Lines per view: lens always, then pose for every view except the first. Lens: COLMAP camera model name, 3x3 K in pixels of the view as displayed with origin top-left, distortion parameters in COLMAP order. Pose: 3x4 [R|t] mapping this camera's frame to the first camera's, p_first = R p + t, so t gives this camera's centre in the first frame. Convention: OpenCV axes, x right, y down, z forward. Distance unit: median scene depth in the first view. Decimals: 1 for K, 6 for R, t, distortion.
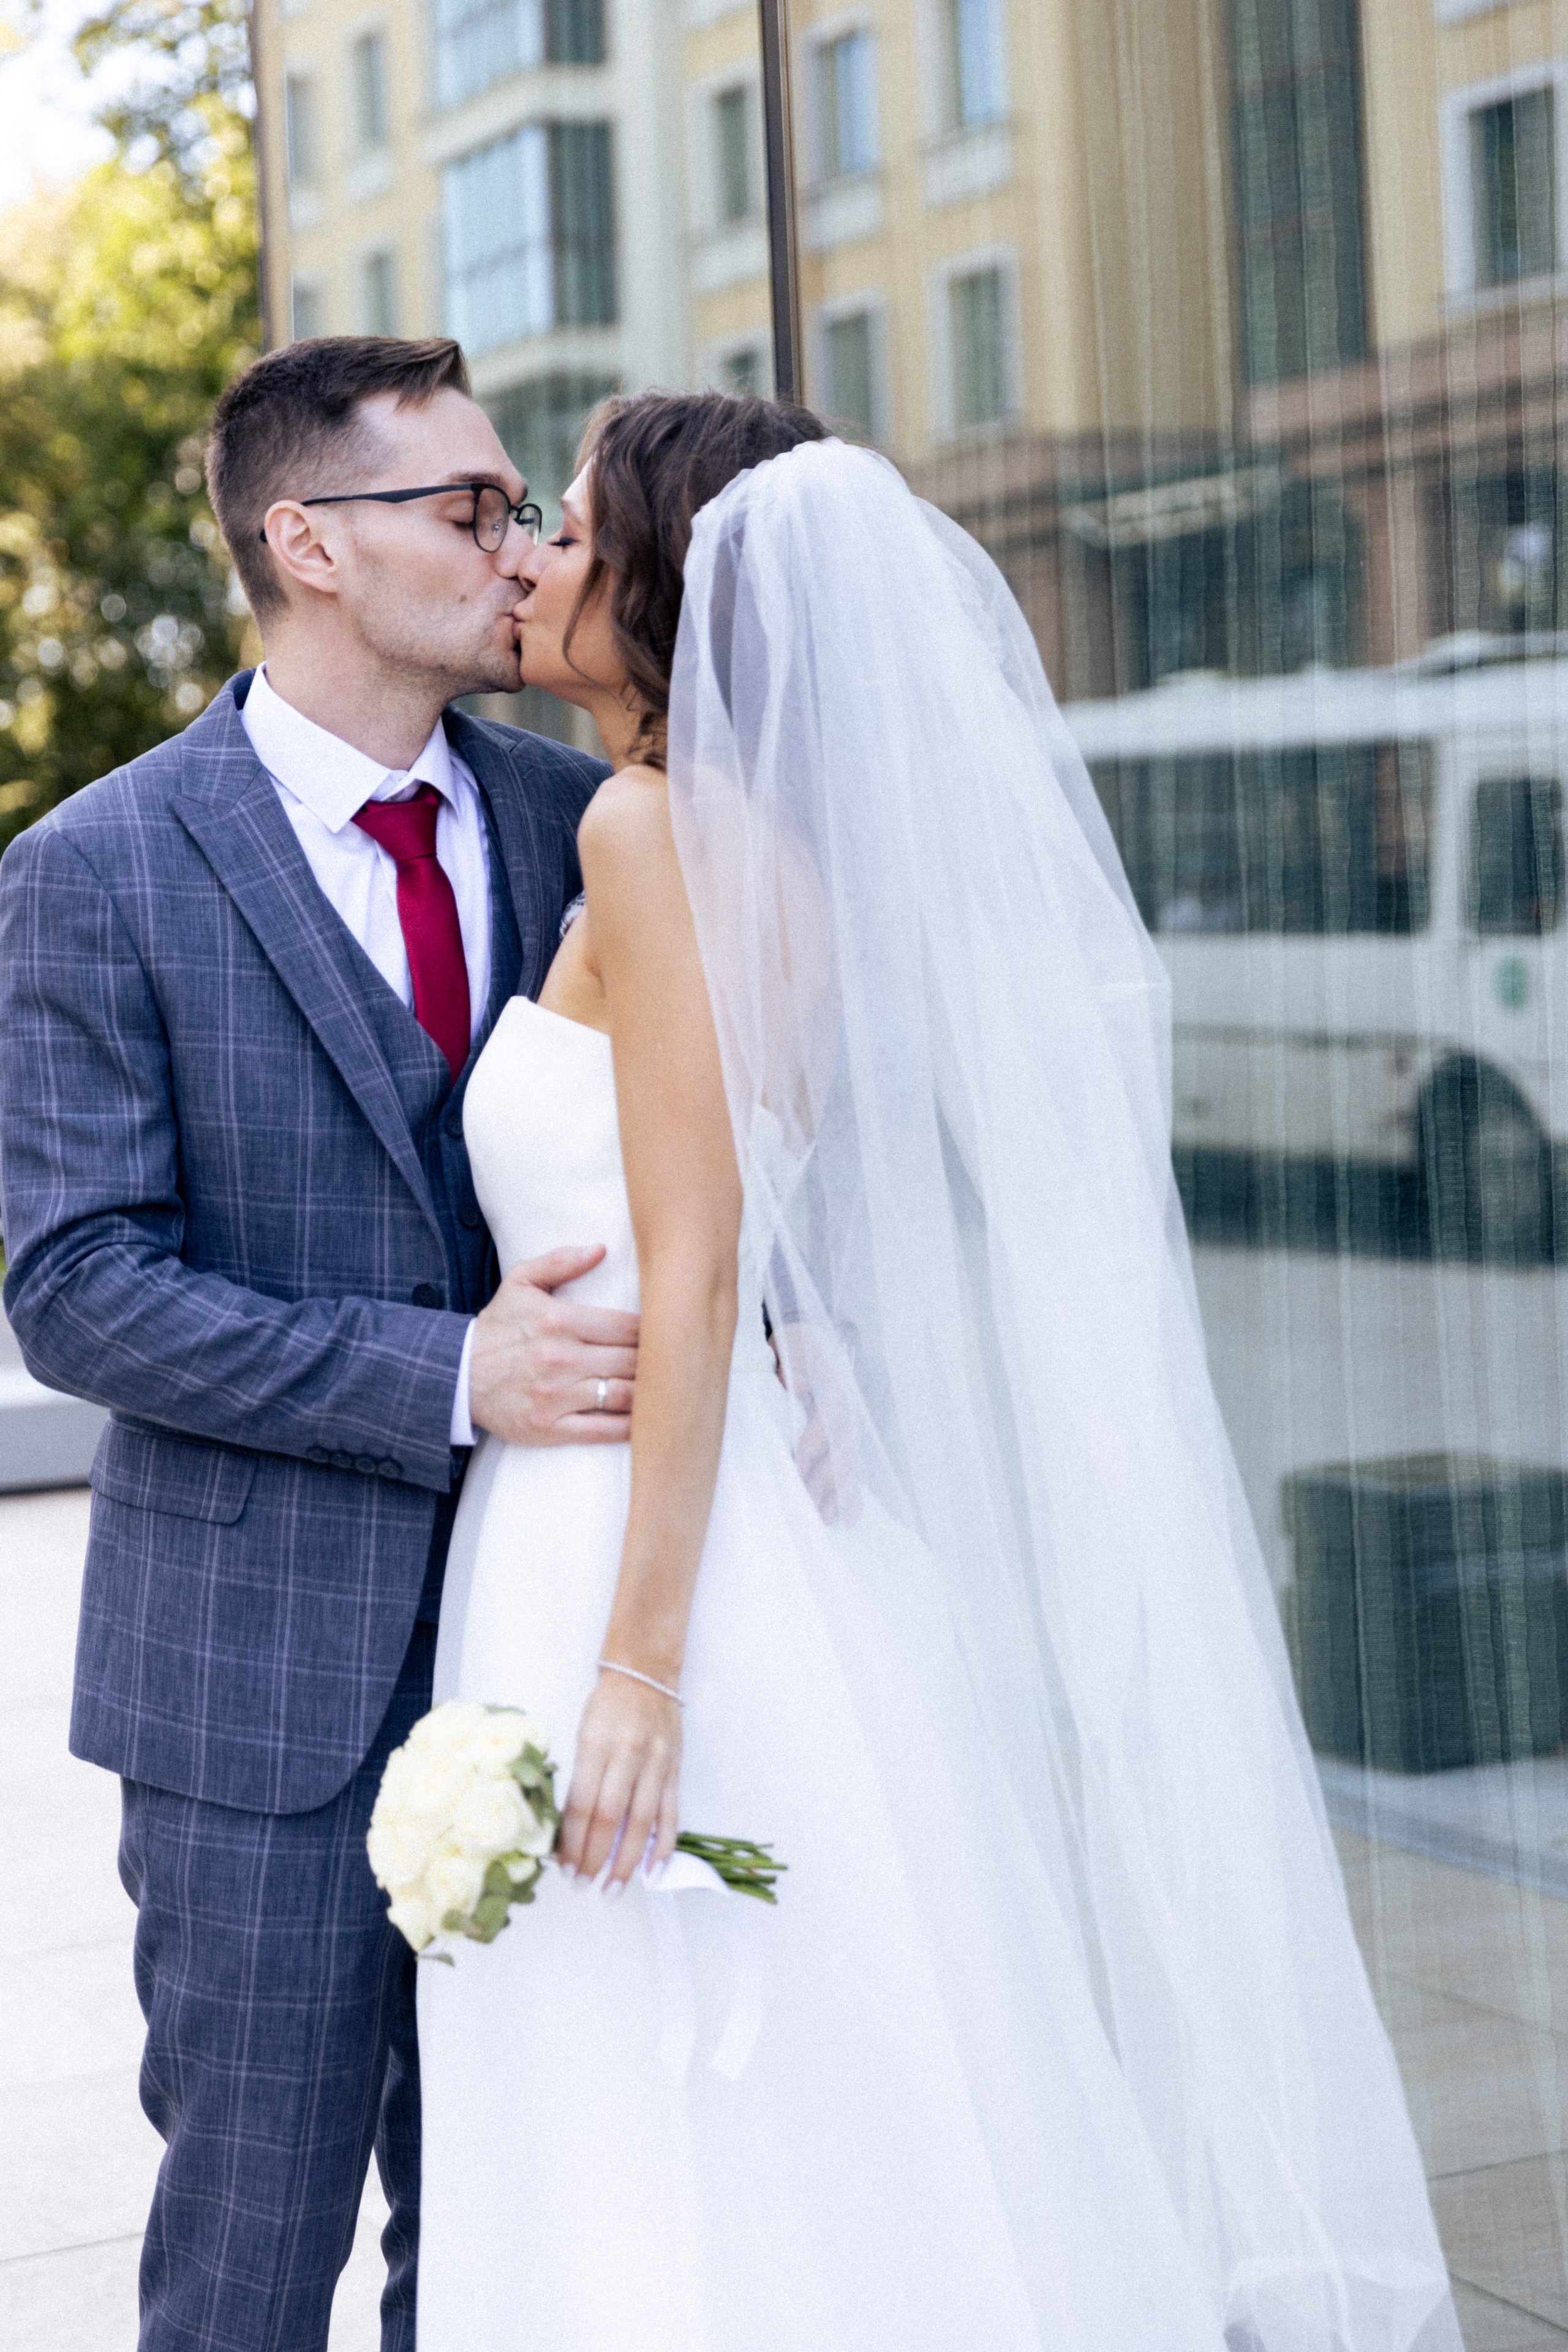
lens RADIAL K [[4315.5, 0, 784.0], [0, 4315.5, 1176.0], [0, 0, 1]] dist [0.010727, 0.036508]
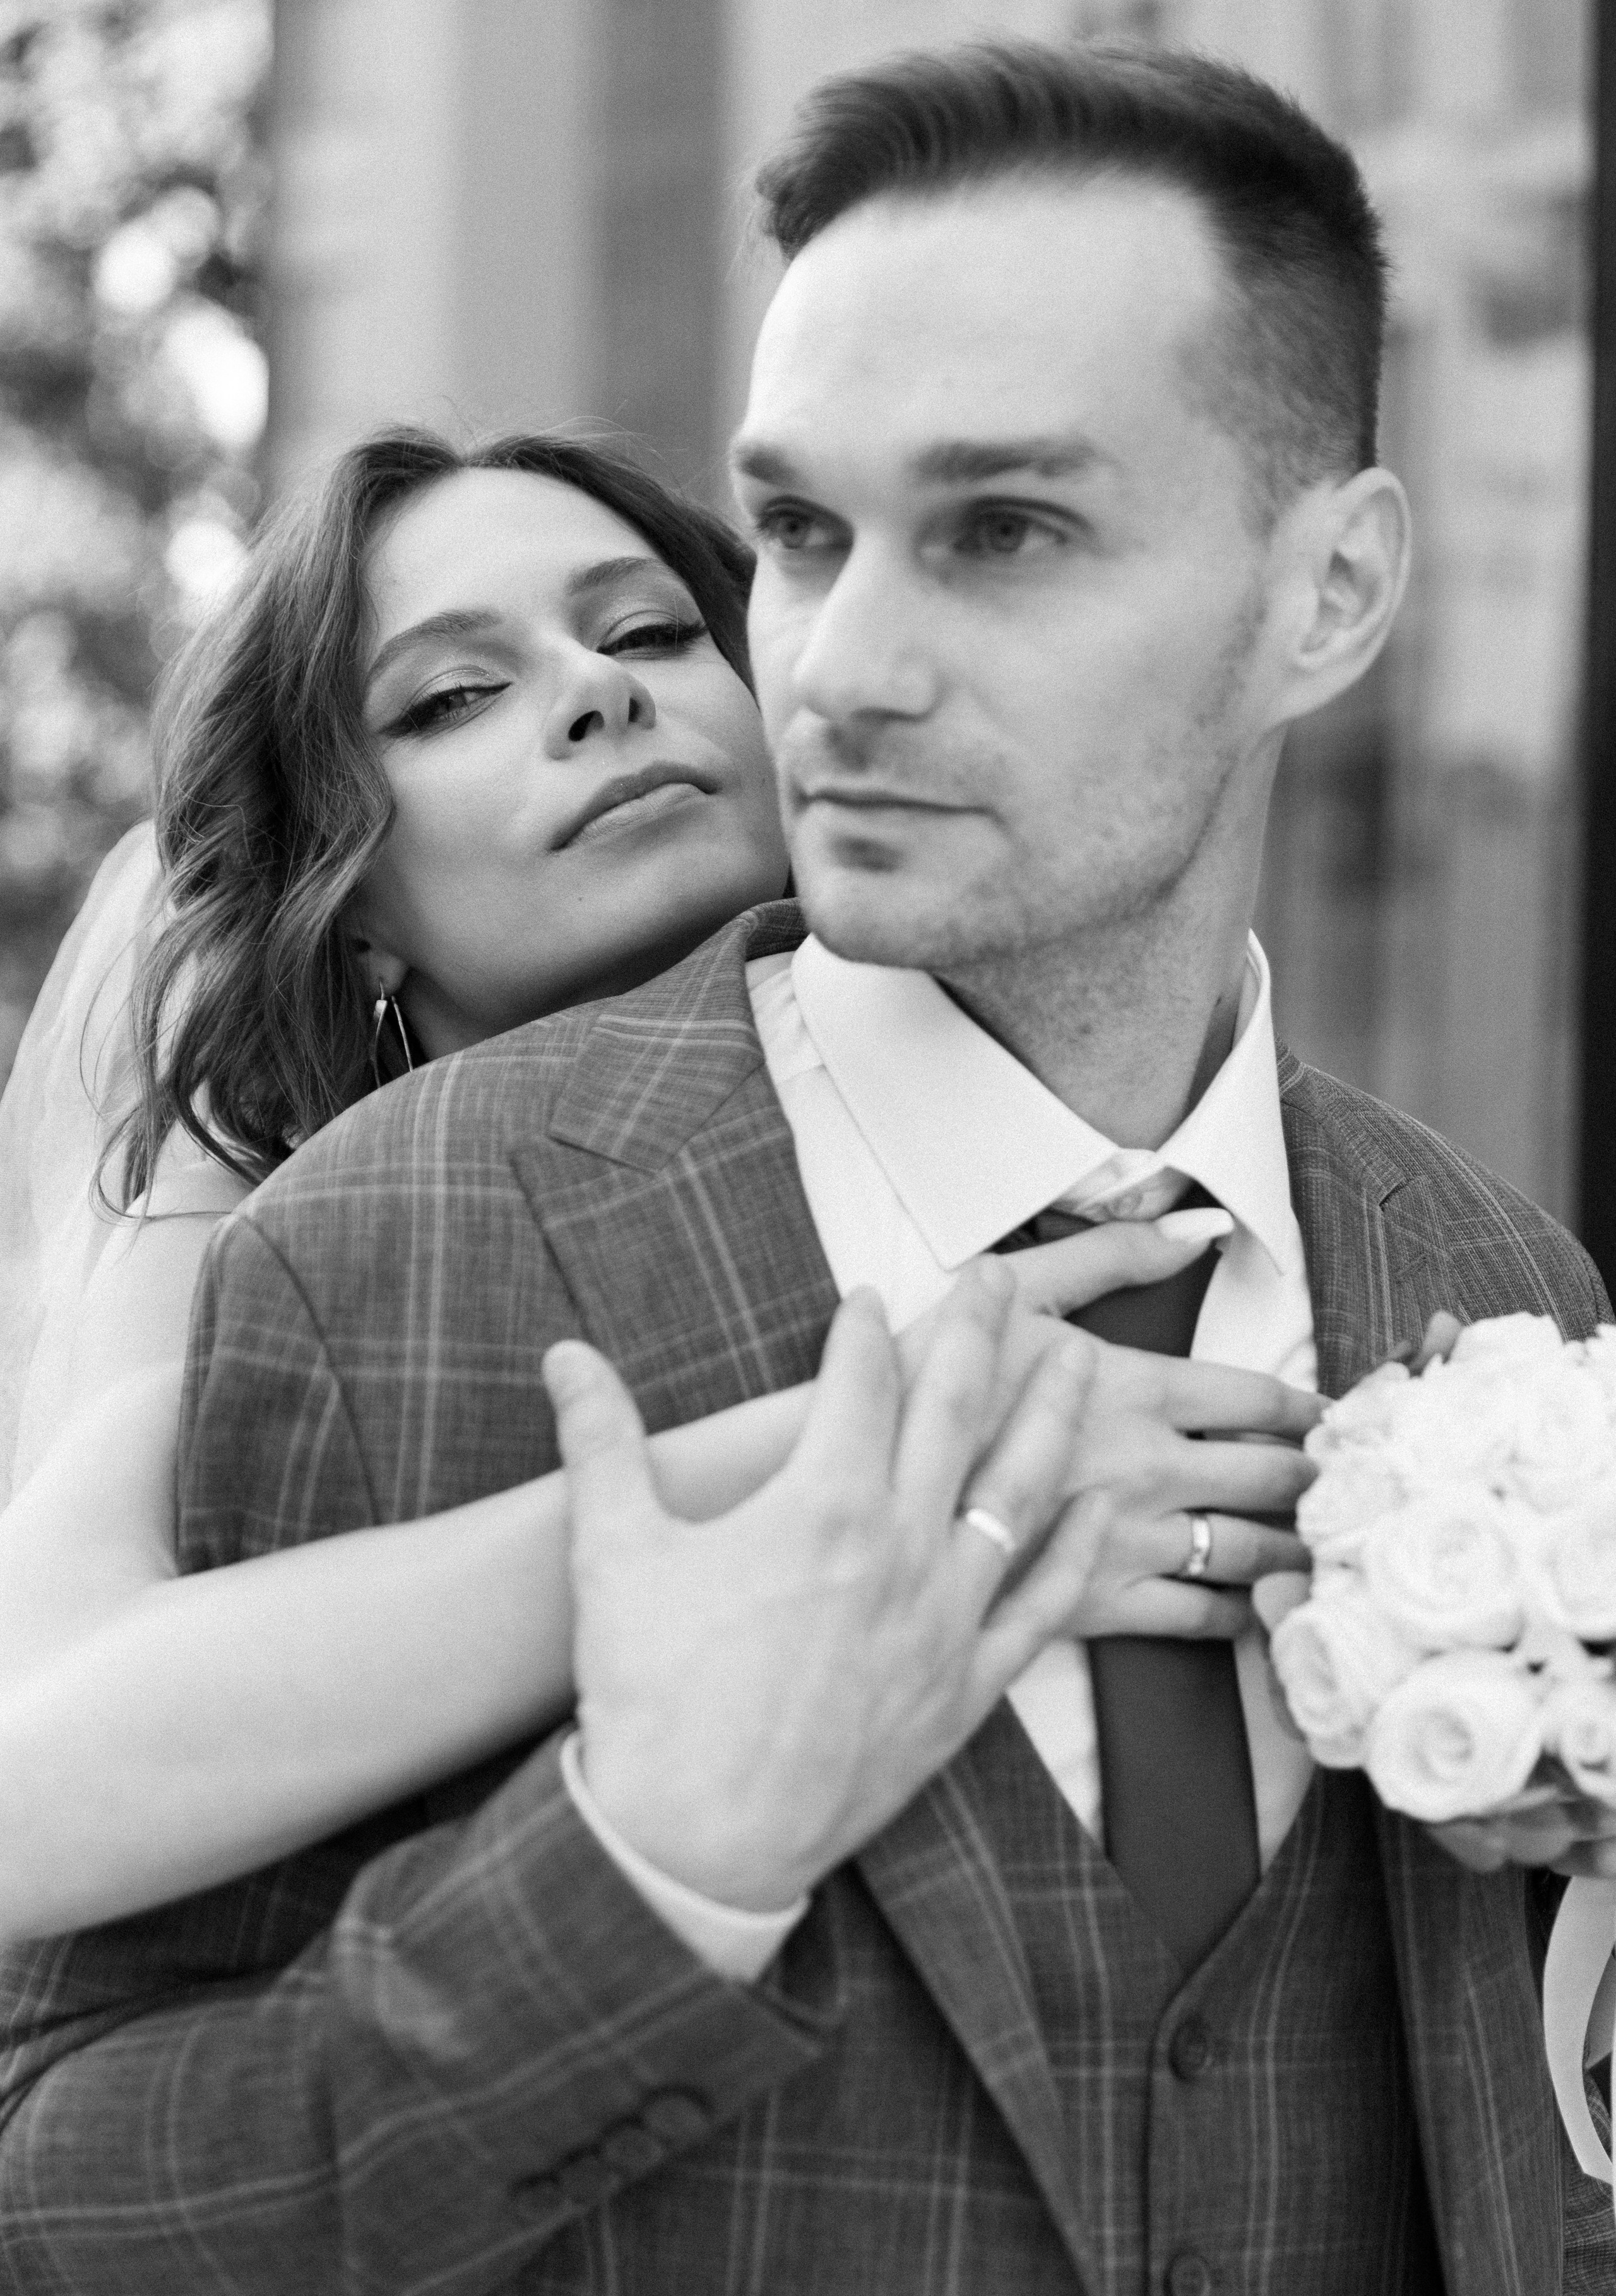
lens RADIAL K [[4488.7, 0, 808.0], [0, 4488.7, 1148.0], [0, 0, 1]] dist [-0.028666, -0.266652]
pose [[0.989203, 0.059826, -0.133783, -0.055957], [-0.065121, 0.997244, -0.035558, -0.074277], [0.131287, 0.043887, 0.990373, 0.578619]]
